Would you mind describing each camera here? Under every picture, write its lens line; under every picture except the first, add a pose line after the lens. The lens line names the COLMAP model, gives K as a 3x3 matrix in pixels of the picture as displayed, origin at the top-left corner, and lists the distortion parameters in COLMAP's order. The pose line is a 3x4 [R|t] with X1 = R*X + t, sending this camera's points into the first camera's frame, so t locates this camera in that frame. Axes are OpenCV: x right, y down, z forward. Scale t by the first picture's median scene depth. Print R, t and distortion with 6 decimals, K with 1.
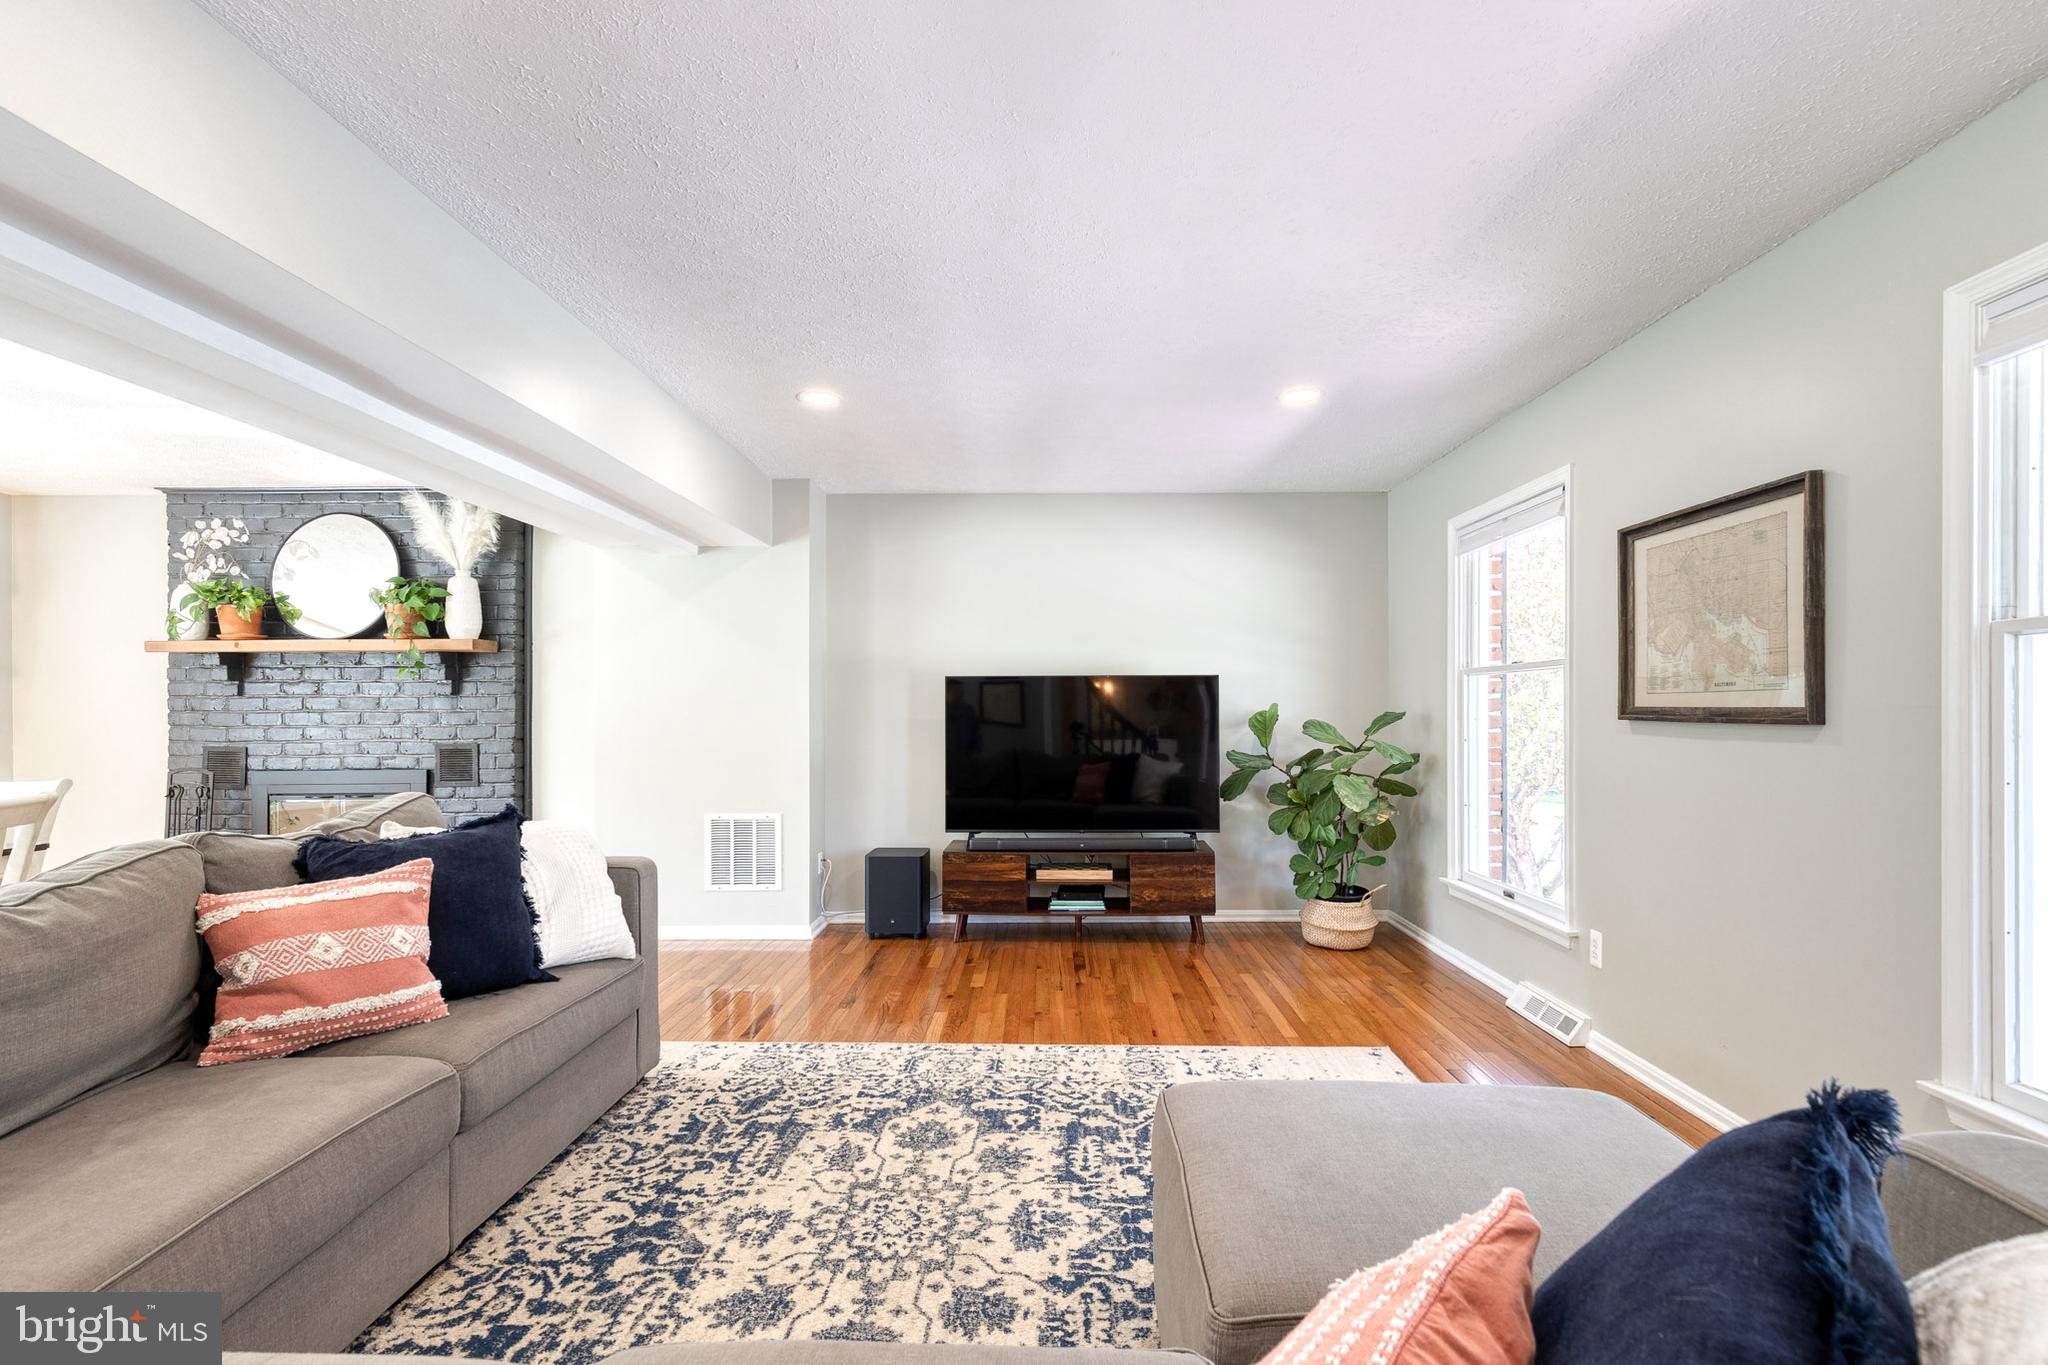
lens RADIAL K [[931.1, 0, 1049.3], [0, 931.1, 705.0], [0, 0, 1]] dist [0.004843, 0.003113]
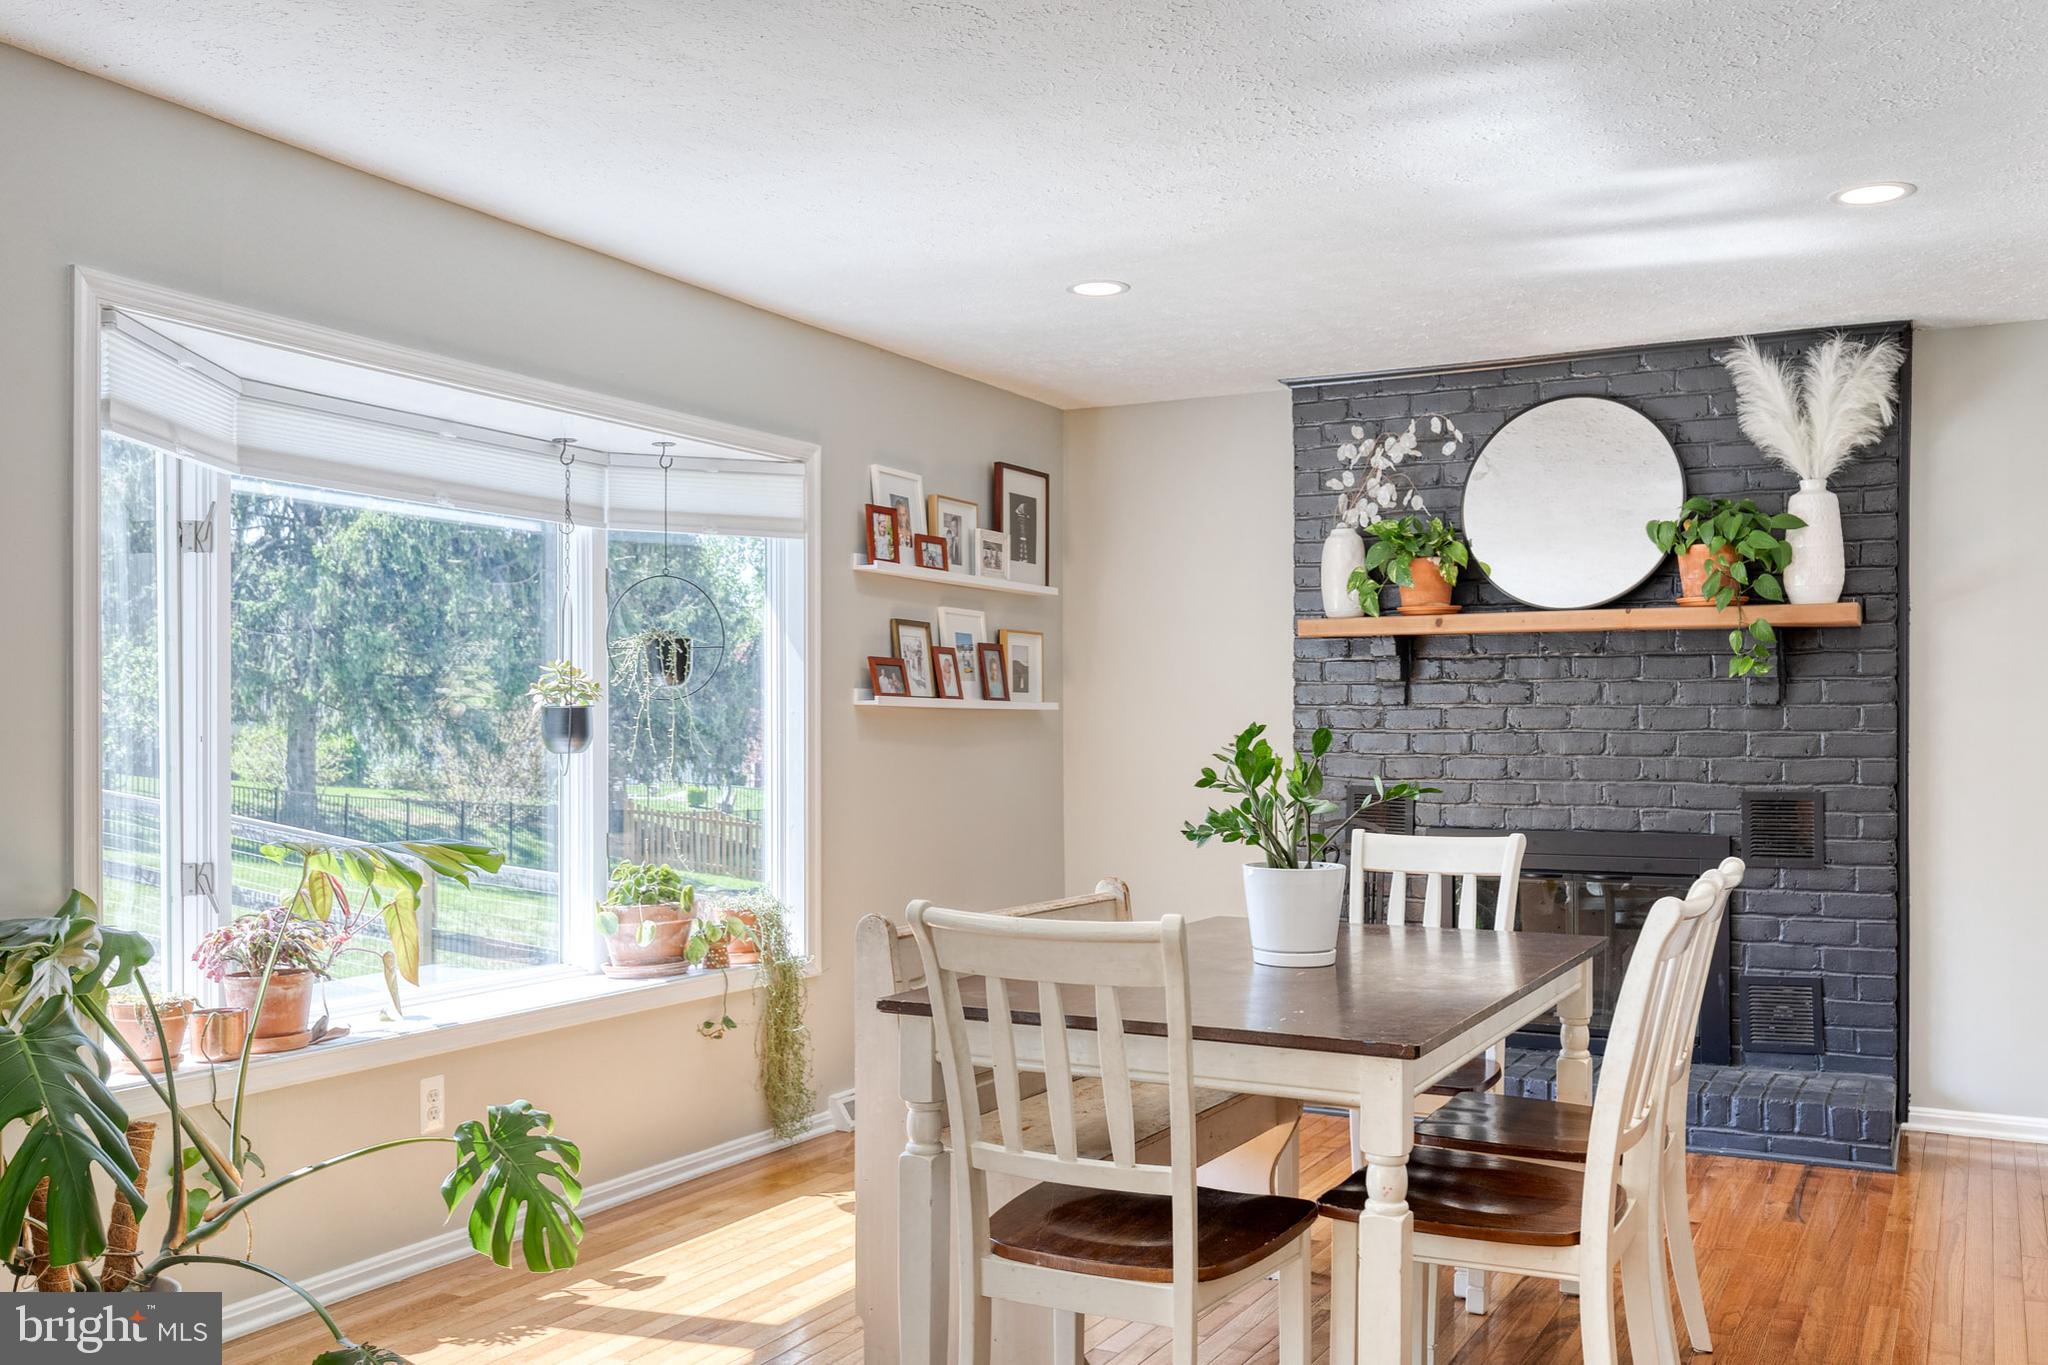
lens RADIAL K [[1825.8, 0, 1033.9], [0, 1825.8, 703.4], [0, 0, 1]] dist [0.015461, 0.004997]
pose [[0.884102, -0.000036, -0.467293, -0.608233], [-0.004231, 0.999958, -0.008082, -0.000043], [0.467274, 0.009123, 0.884065, -0.213997]]
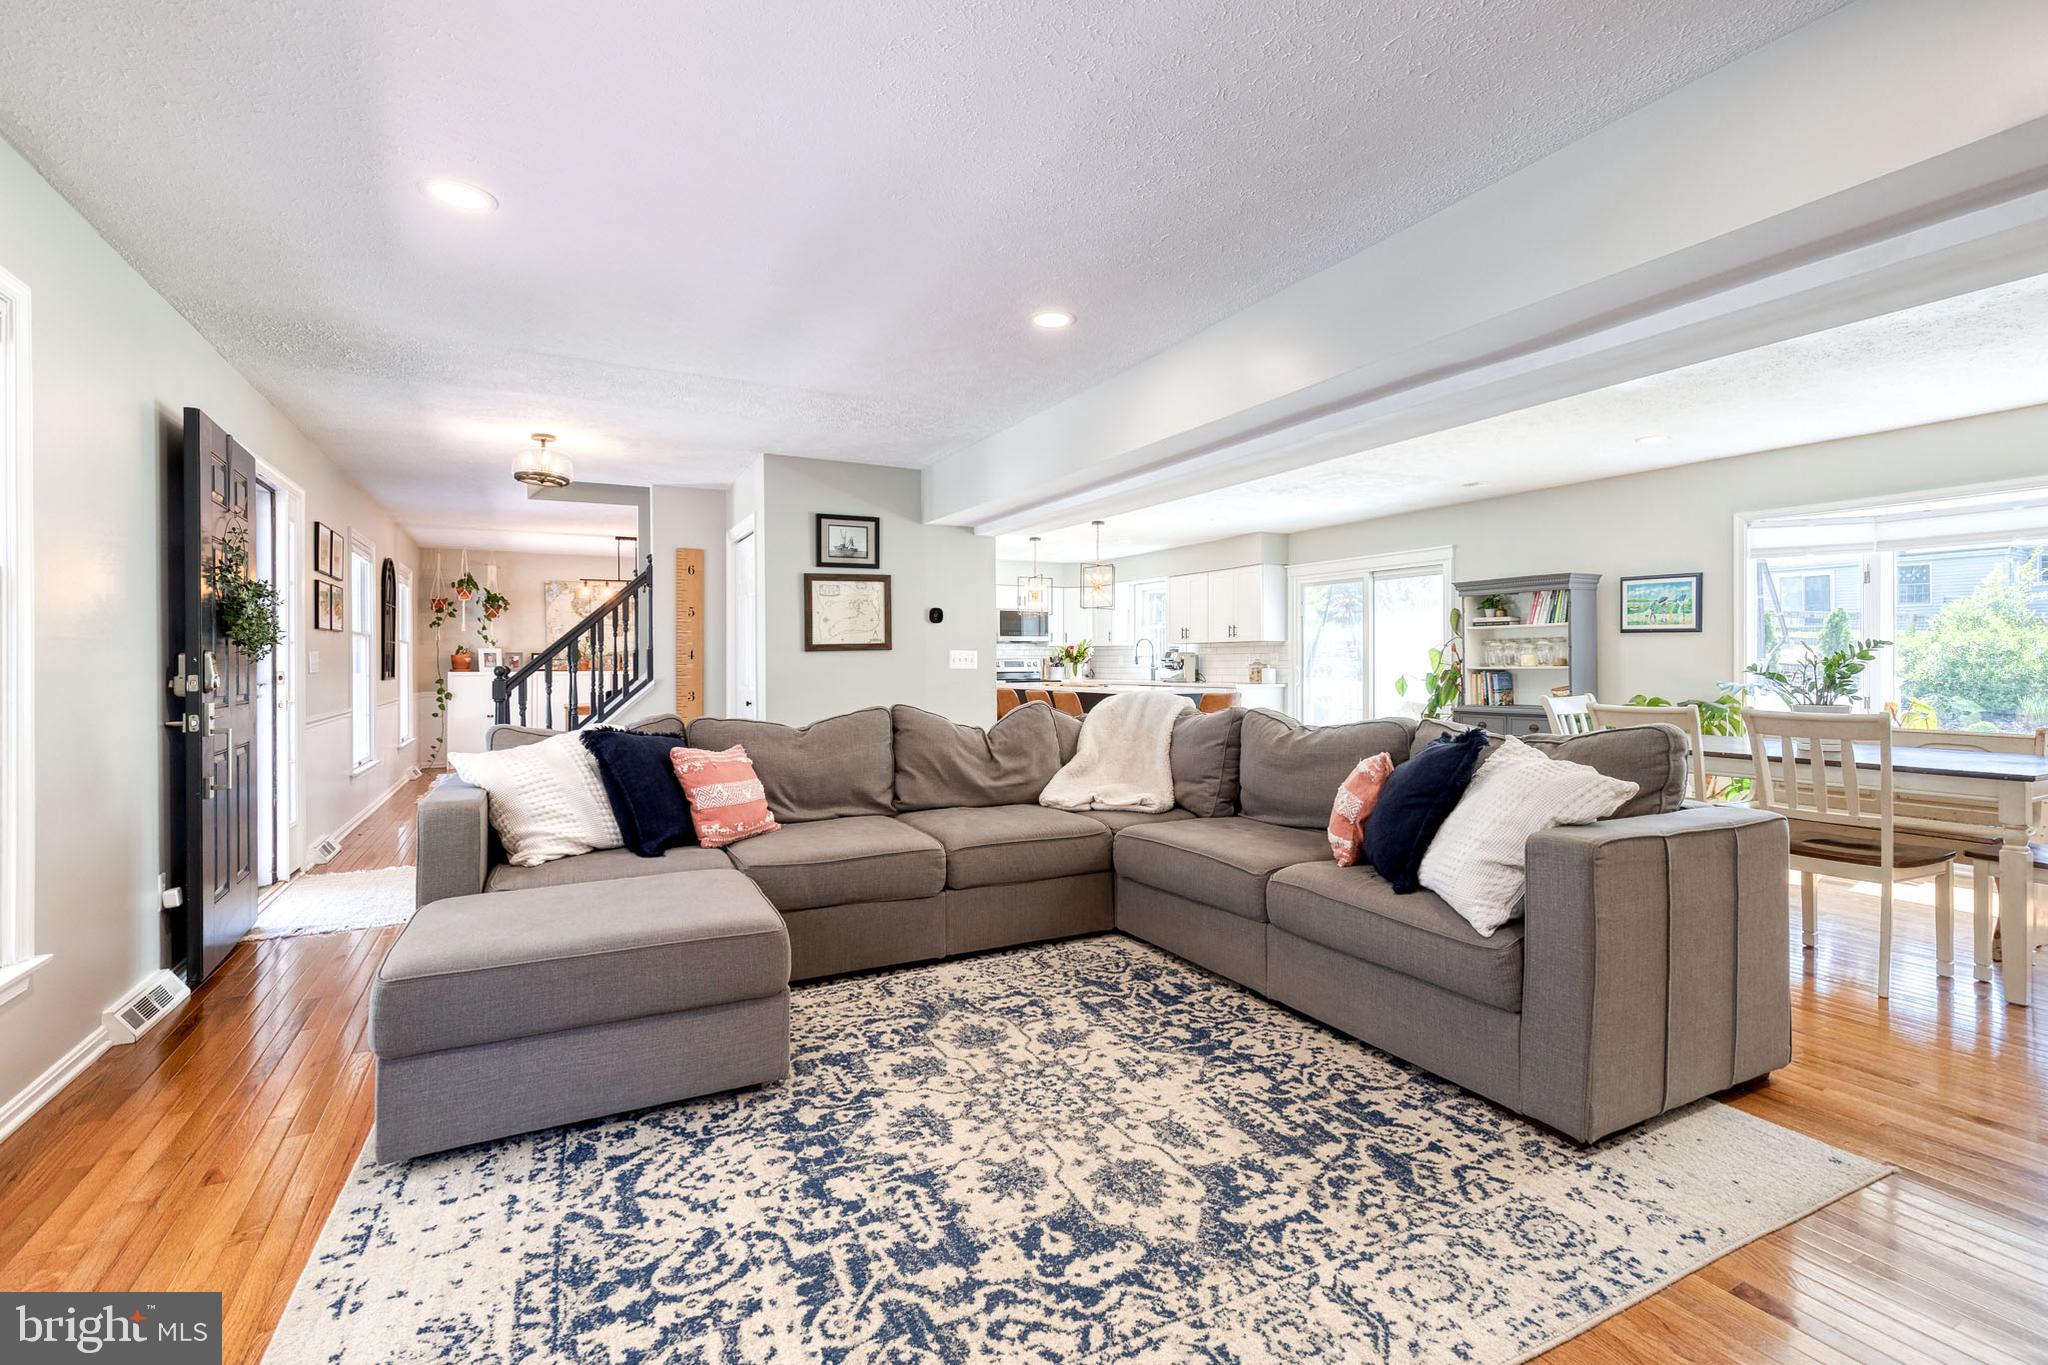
lens RADIAL K [[931.1, 0, 1050.0], [0, 931.1, 668.3], [0, 0, 1]] dist [0.004843, 0.003113]
pose [[-0.877394, 0.011216, -0.479639, 0.177726], [0.009206, 0.999936, 0.006542, 0.019091], [0.479681, 0.001324, -0.877442, 0.992681]]
